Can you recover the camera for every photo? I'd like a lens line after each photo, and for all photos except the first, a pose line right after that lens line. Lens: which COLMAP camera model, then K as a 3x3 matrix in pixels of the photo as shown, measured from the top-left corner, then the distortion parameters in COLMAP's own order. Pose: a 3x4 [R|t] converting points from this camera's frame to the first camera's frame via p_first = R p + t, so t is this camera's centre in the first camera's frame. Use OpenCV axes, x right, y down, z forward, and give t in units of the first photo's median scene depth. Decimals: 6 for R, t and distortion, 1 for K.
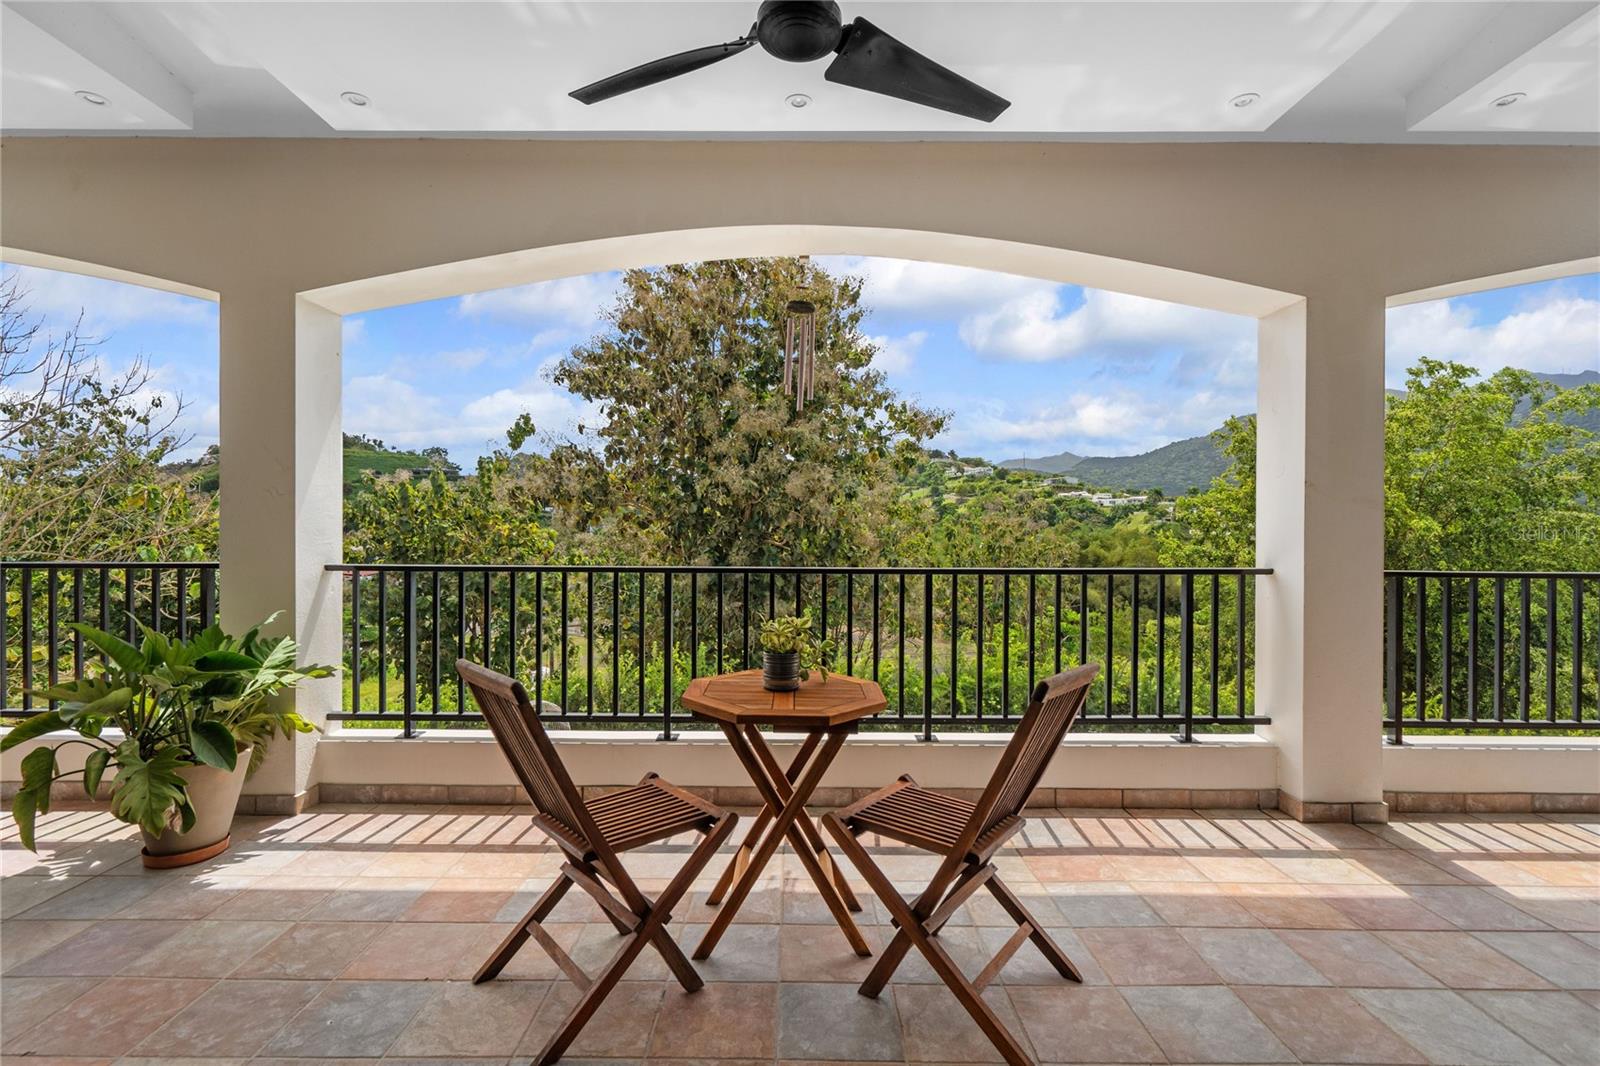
lens RADIAL K [[735.9, 0, 789.0], [0, 735.9, 535.4], [0, 0, 1]] dist [-0.014294, -0.000077]
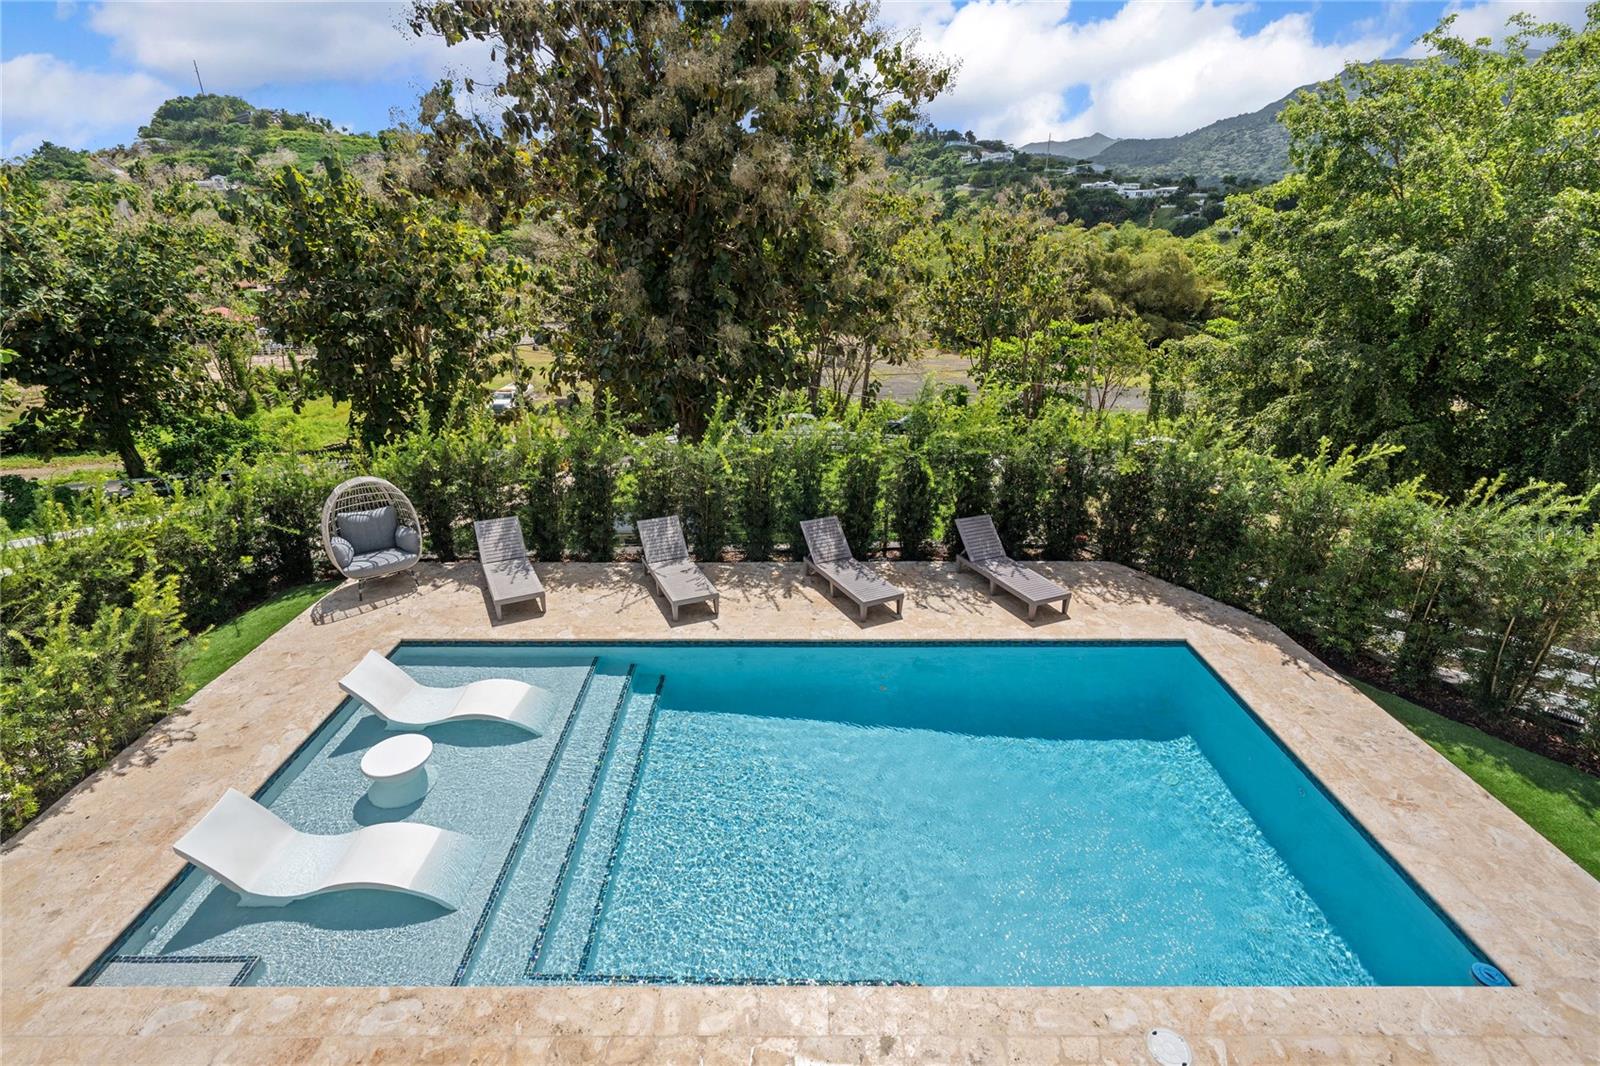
lens RADIAL K [[725.4, 0, 797.5], [0, 725.4, 531.7], [0, 0, 1]] dist [-0.001425, 0.000325]
pose [[0.999932, -0.007090, 0.009214, 0.042890], [0.003064, 0.925196, 0.379477, -0.002696], [-0.011215, -0.379423, 0.925155, 0.126189]]
